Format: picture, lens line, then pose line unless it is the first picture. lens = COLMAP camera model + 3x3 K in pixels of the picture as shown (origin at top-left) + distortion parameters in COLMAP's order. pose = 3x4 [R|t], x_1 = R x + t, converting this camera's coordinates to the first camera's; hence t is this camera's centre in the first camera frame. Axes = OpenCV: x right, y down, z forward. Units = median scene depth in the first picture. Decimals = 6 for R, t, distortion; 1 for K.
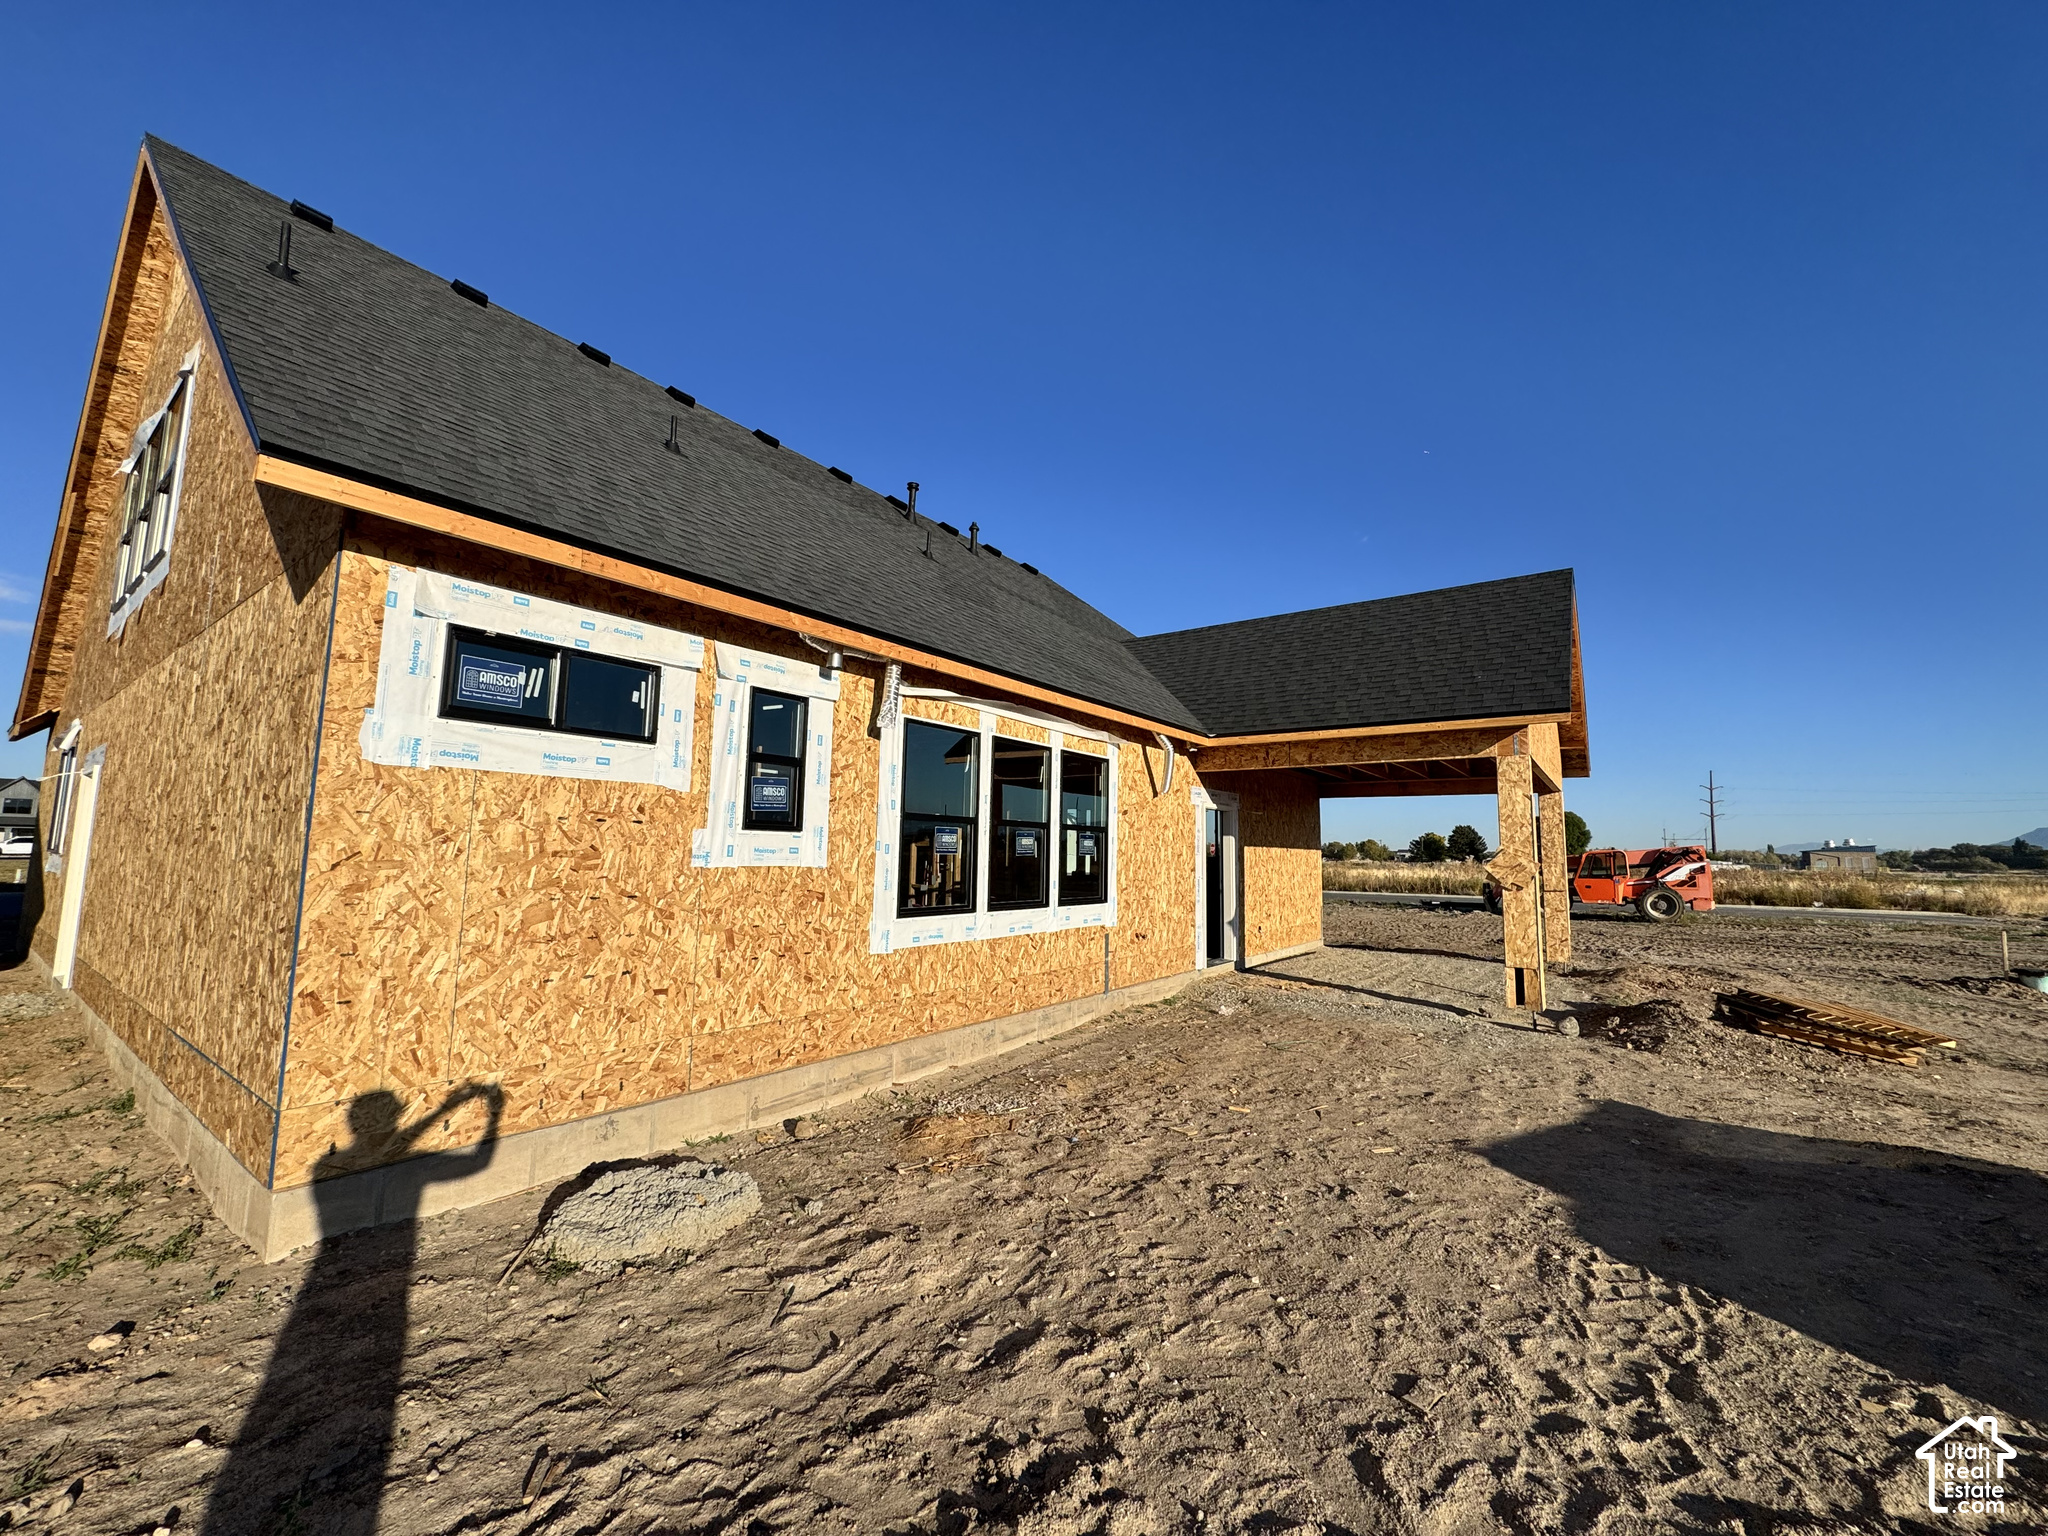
lens RADIAL K [[812.6, 0, 1018.6], [0, 812.6, 765.0], [0, 0, 1]] dist [-0.001251, -0.000533]
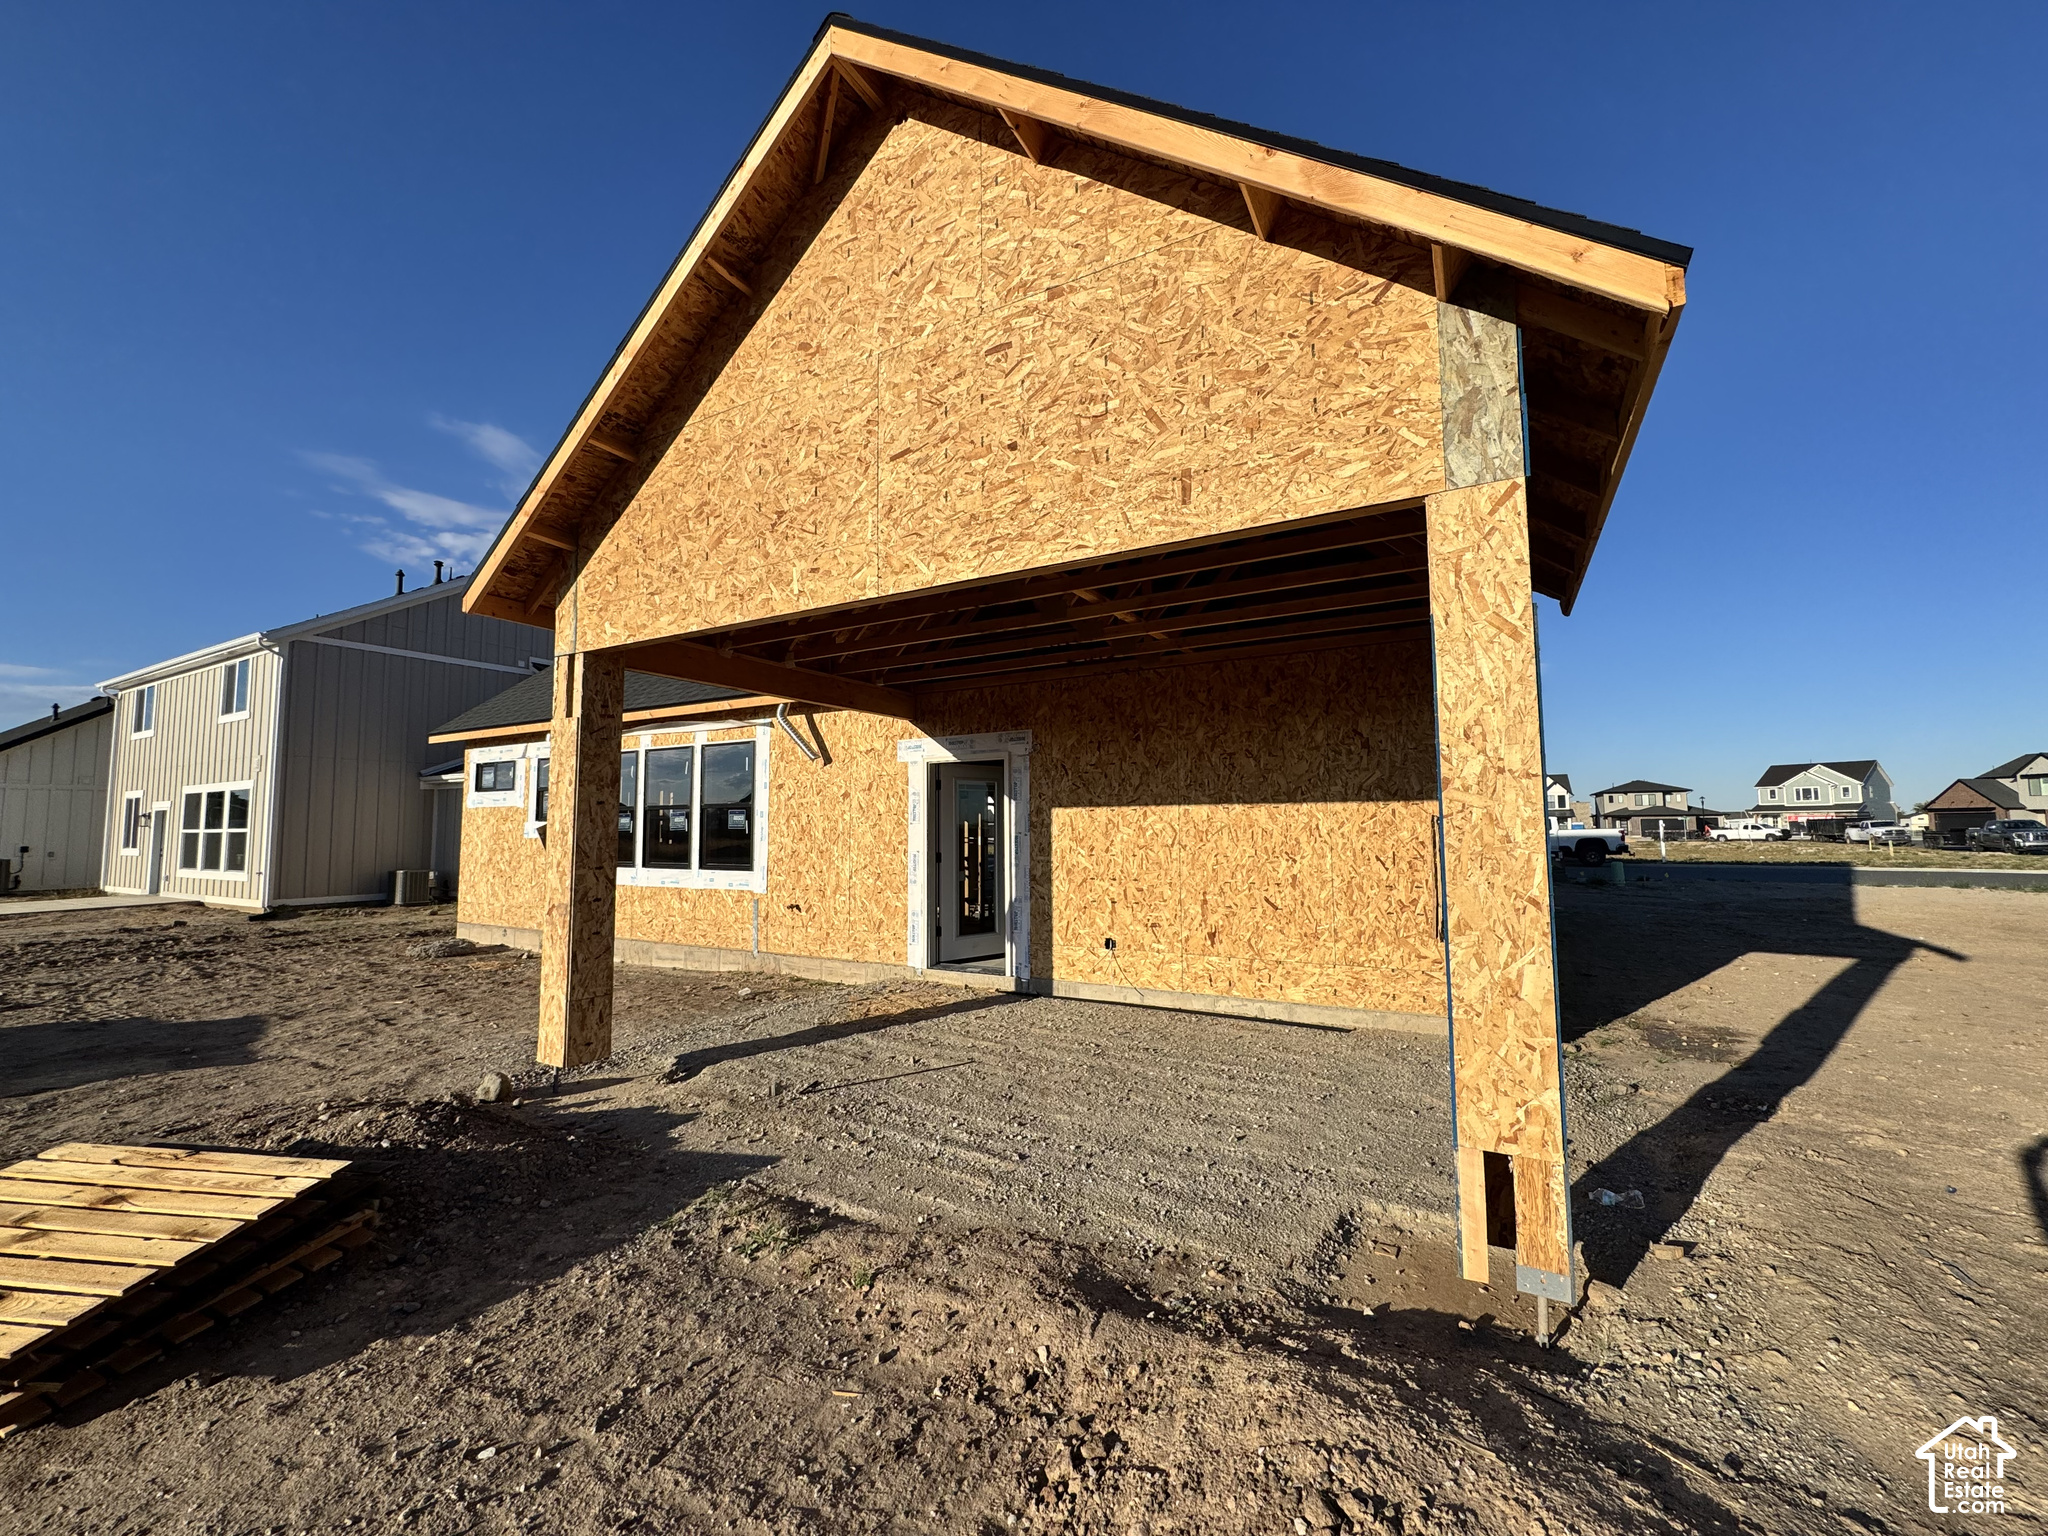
lens RADIAL K [[812.6, 0, 1023.4], [0, 812.6, 772.9], [0, 0, 1]] dist [-0.001251, -0.000533]
pose [[0.124933, -0.087668, -0.988284, 1.799991], [0.116628, 0.990480, -0.073119, 0.231014], [0.985287, -0.106126, 0.133968, 1.755915]]
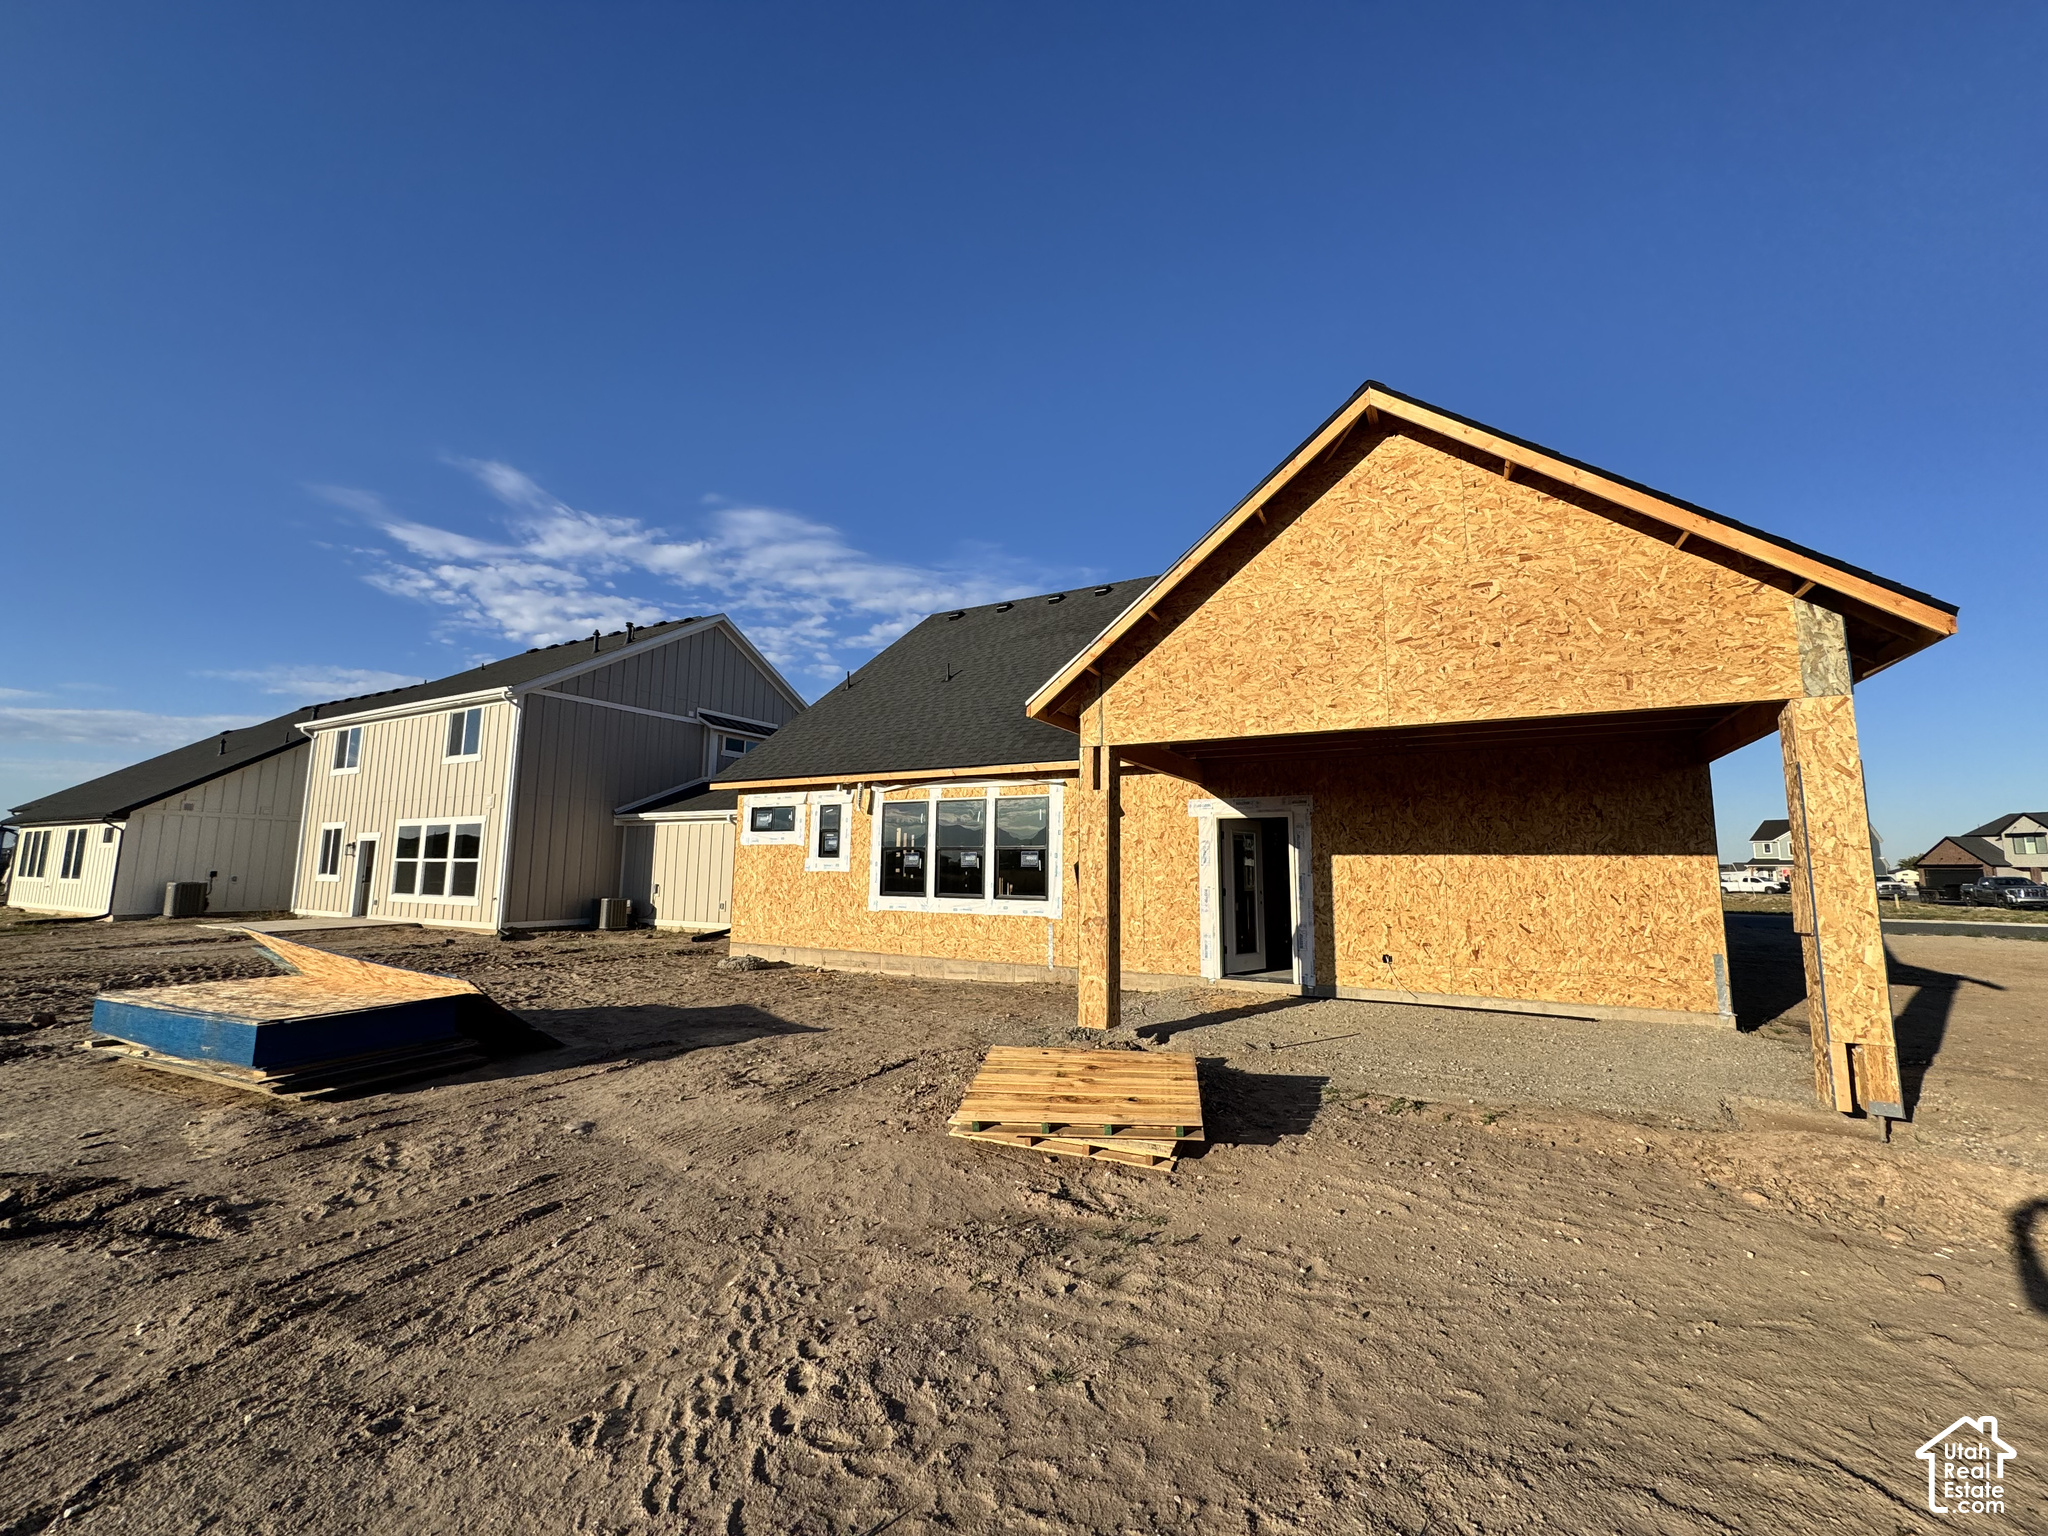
lens RADIAL K [[812.6, 0, 1022.0], [0, 812.6, 773.8], [0, 0, 1]] dist [-0.001251, -0.000533]
pose [[0.138029, -0.133723, -0.981359, 2.124114], [0.100345, 0.987633, -0.120465, 0.169423], [0.985332, -0.081847, 0.149741, 1.096352]]
